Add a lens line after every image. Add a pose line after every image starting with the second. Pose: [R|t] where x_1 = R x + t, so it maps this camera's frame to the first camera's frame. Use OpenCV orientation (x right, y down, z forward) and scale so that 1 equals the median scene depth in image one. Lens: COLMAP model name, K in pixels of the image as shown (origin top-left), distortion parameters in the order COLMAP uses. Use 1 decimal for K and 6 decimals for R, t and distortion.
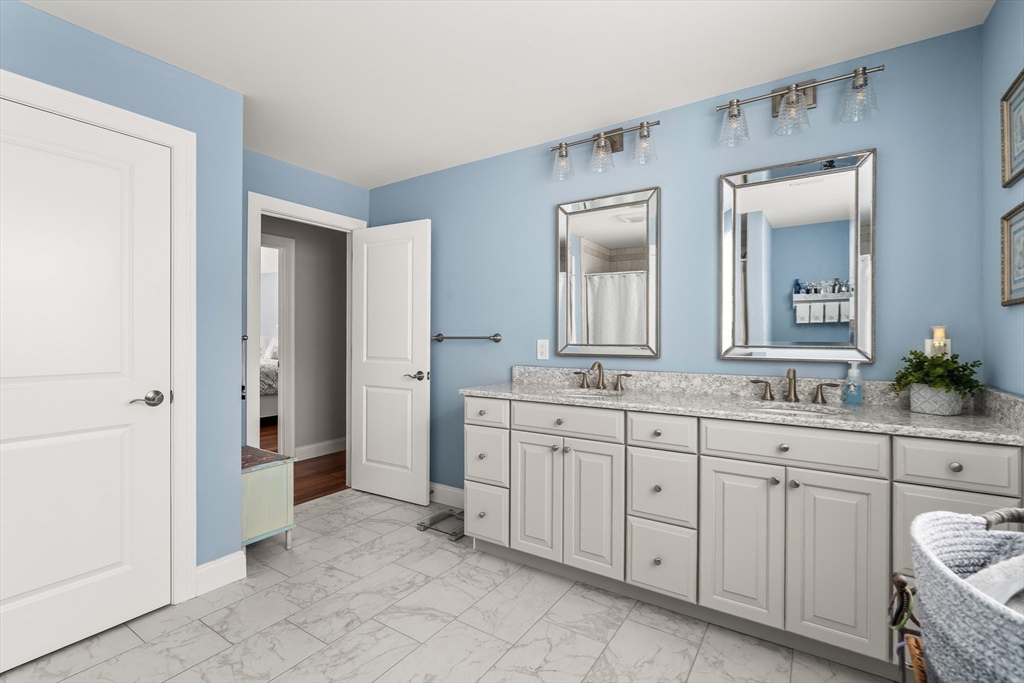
lens RADIAL K [[469.5, 0, 506.9], [0, 469.5, 333.7], [0, 0, 1]] dist [-0.005397, 0.001683]
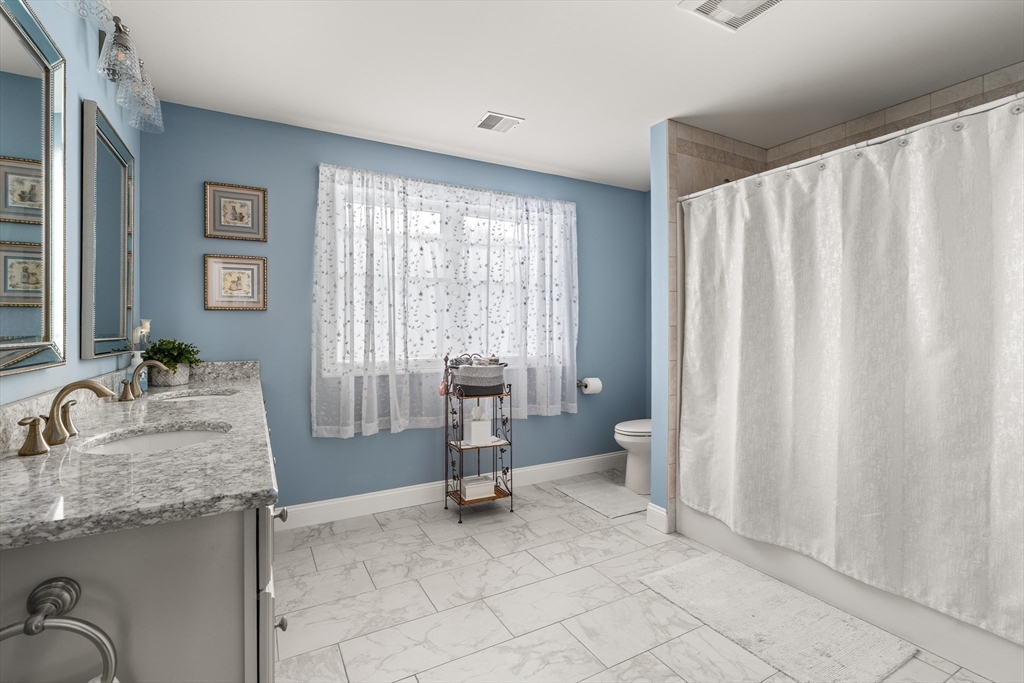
lens RADIAL K [[469.5, 0, 510.6], [0, 469.5, 331.9], [0, 0, 1]] dist [-0.005397, 0.001683]
pose [[-0.886599, 0.001169, 0.462537, -0.432278], [0.005448, 0.999954, 0.007915, 0.008773], [-0.462506, 0.009537, -0.886565, 1.329865]]
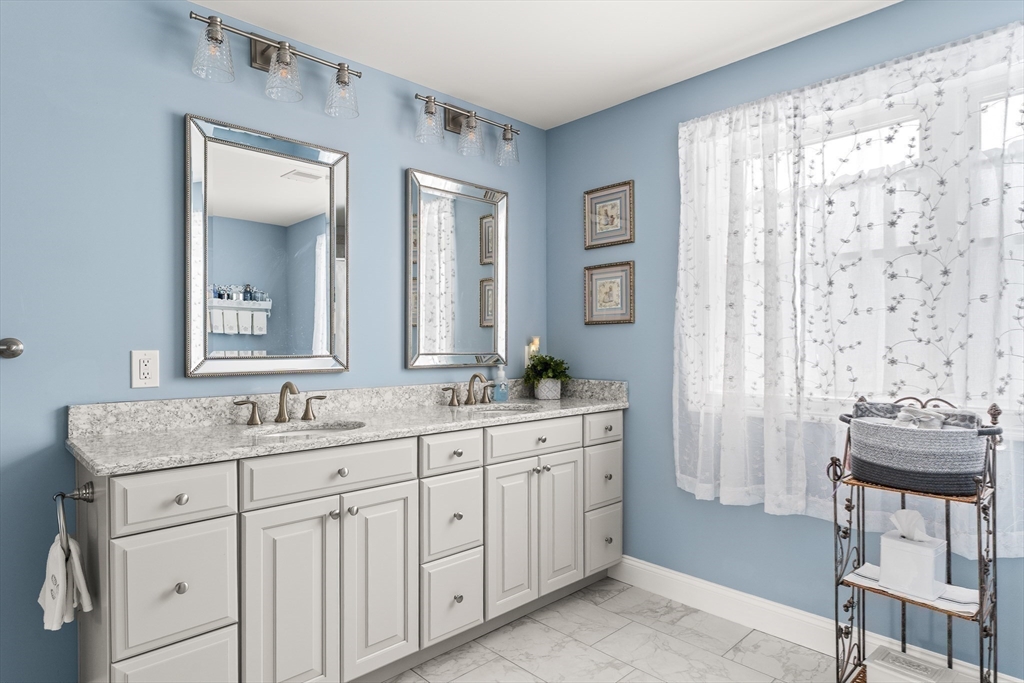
lens RADIAL K [[566.8, 0, 508.1], [0, 566.8, 349.0], [0, 0, 1]] dist [-0.018240, 0.003578]
pose [[0.219279, -0.002590, 0.975659, -0.578025], [0.001489, 0.999996, 0.002320, 0.012848], [-0.975661, 0.000944, 0.219282, 0.567979]]
